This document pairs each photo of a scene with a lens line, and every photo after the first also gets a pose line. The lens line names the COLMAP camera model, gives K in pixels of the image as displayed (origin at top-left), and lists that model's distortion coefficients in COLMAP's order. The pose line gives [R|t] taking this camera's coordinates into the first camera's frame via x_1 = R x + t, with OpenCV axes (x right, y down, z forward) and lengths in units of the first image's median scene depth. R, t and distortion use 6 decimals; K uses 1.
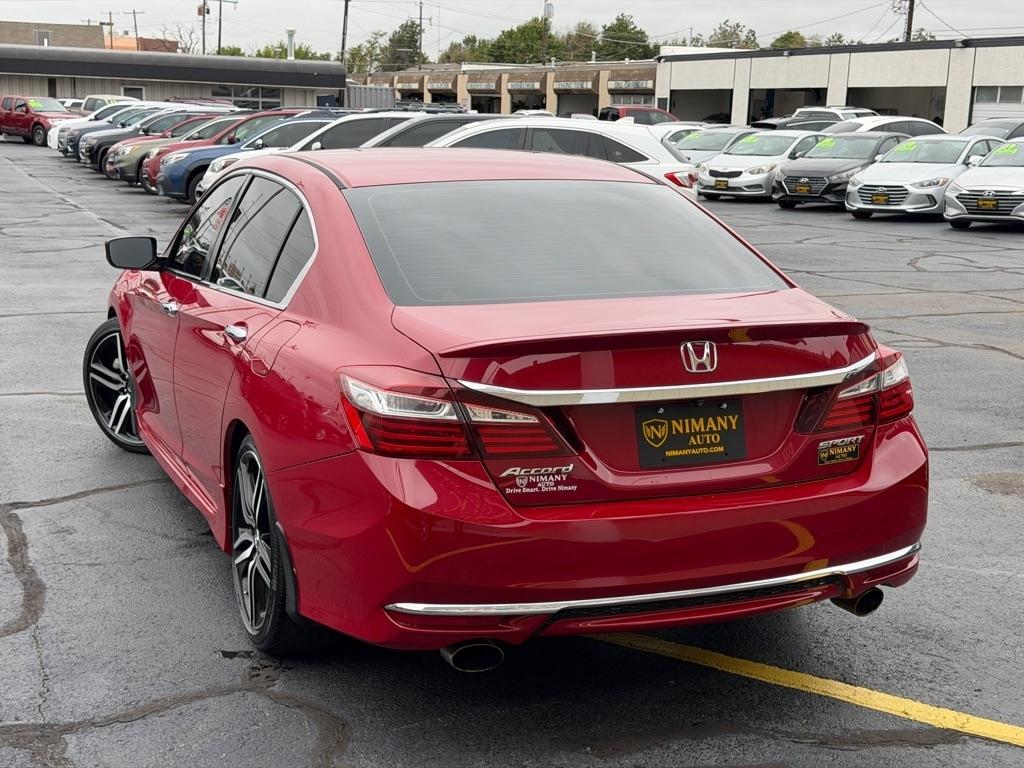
lens RADIAL K [[1446.8, 0, 511.6], [0, 1446.8, 400.6], [0, 0, 1]] dist [0.208556, -0.480078]
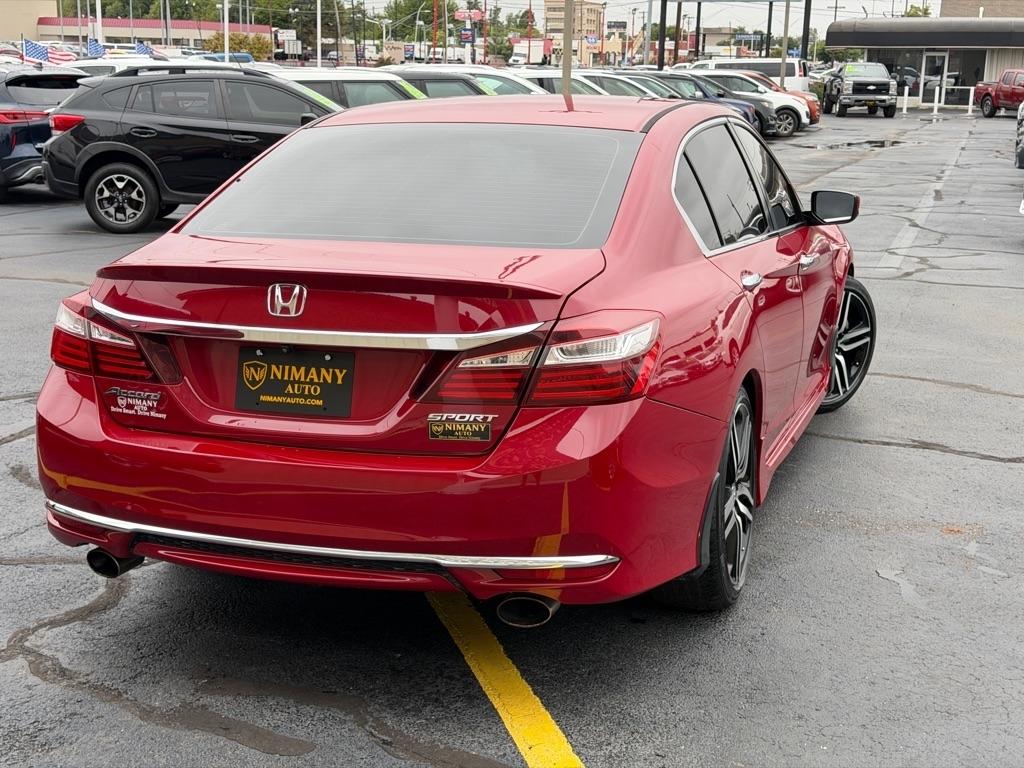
lens RADIAL K [[1446.8, 0, 511.6], [0, 1446.8, 400.6], [0, 0, 1]] dist [0.208556, -0.480078]
pose [[0.762335, 0.134100, -0.633138, 0.239384], [-0.125038, 0.990383, 0.059213, -0.011194], [0.634989, 0.034026, 0.771771, 0.102652]]
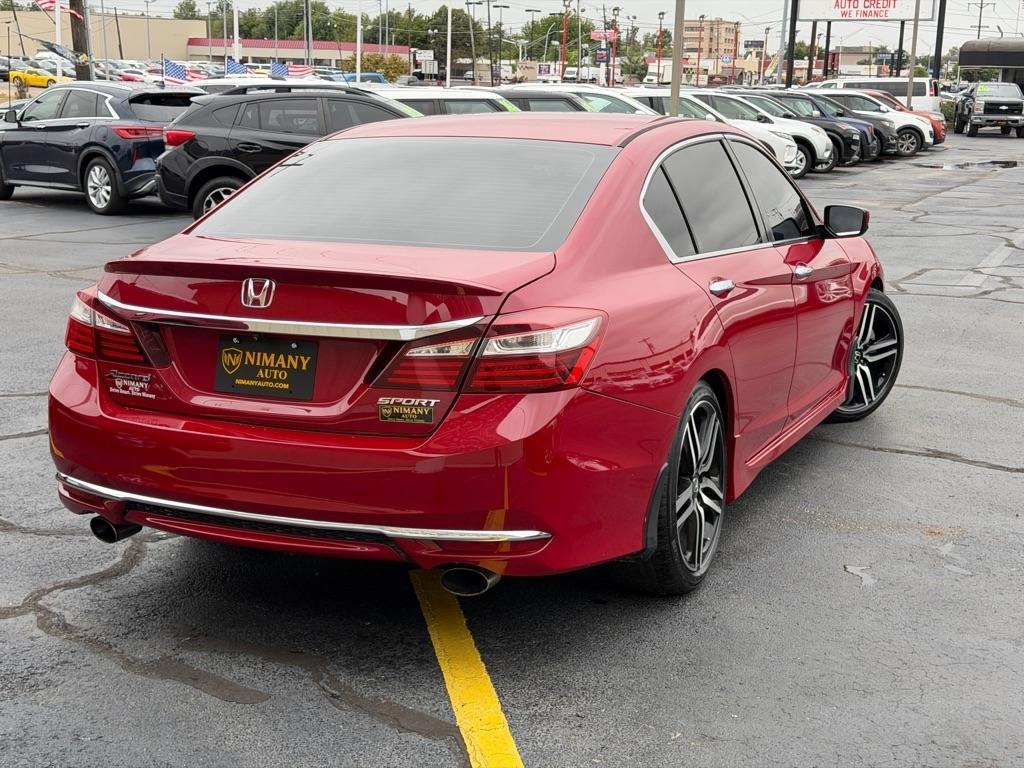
lens RADIAL K [[1452.5, 0, 519.8], [0, 1452.5, 380.1], [0, 0, 1]] dist [0.152604, -0.178859]
pose [[0.703270, 0.133123, -0.698347, 0.284009], [-0.142644, 0.988758, 0.044833, -0.011911], [0.696465, 0.068085, 0.714353, 0.107748]]
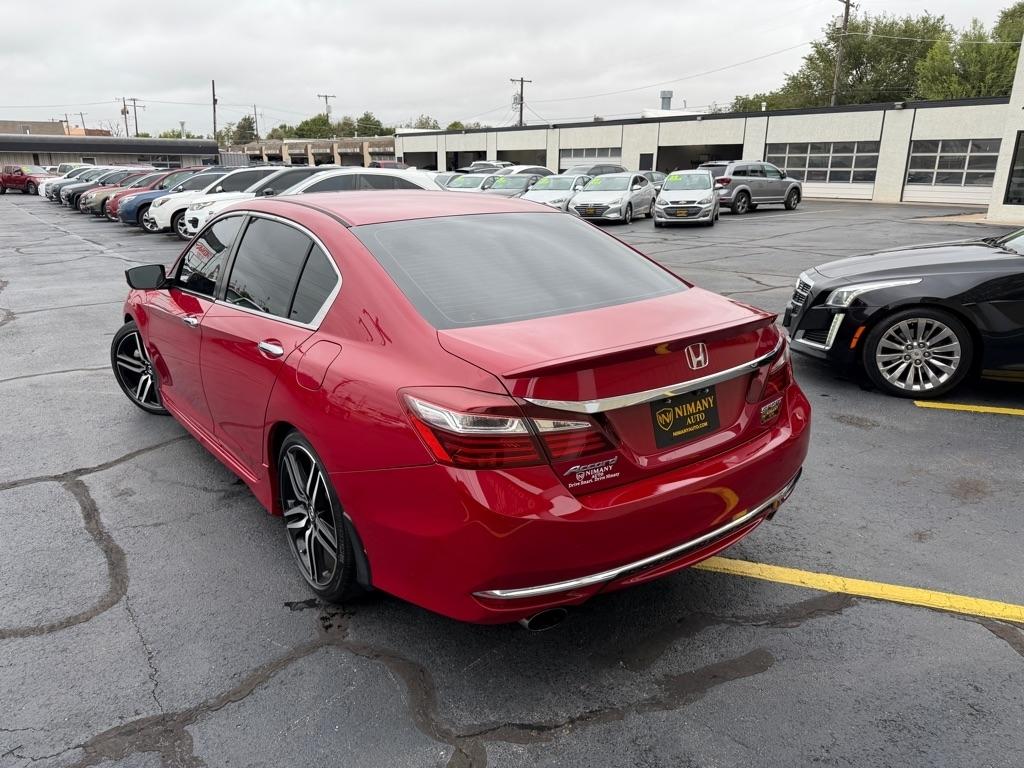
lens RADIAL K [[734.6, 0, 511.7], [0, 734.6, 388.2], [0, 0, 1]] dist [0.036993, -0.048474]
pose [[0.966692, -0.095940, 0.237280, -0.050121], [0.071774, 0.991504, 0.108486, -0.023407], [-0.245672, -0.087842, 0.965365, 0.119628]]
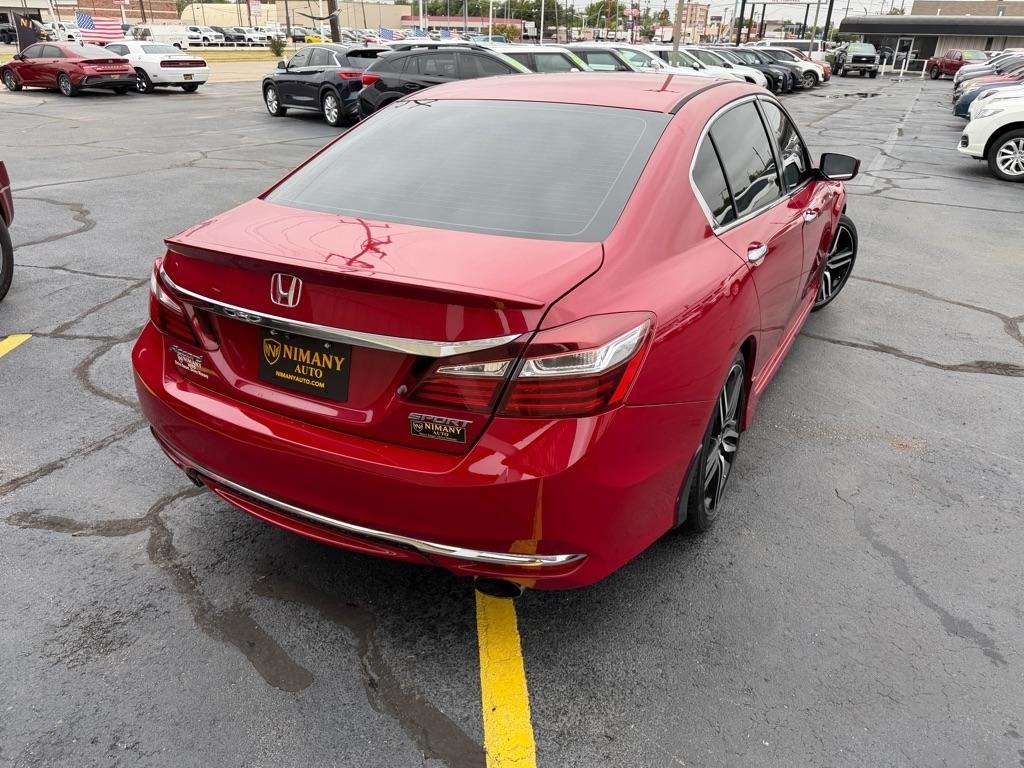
lens RADIAL K [[734.6, 0, 511.7], [0, 734.6, 388.2], [0, 0, 1]] dist [0.036993, -0.048474]
pose [[0.639187, 0.319756, -0.699425, 0.169396], [-0.156421, 0.944509, 0.288852, -0.038443], [0.752975, -0.075226, 0.653735, 0.220275]]
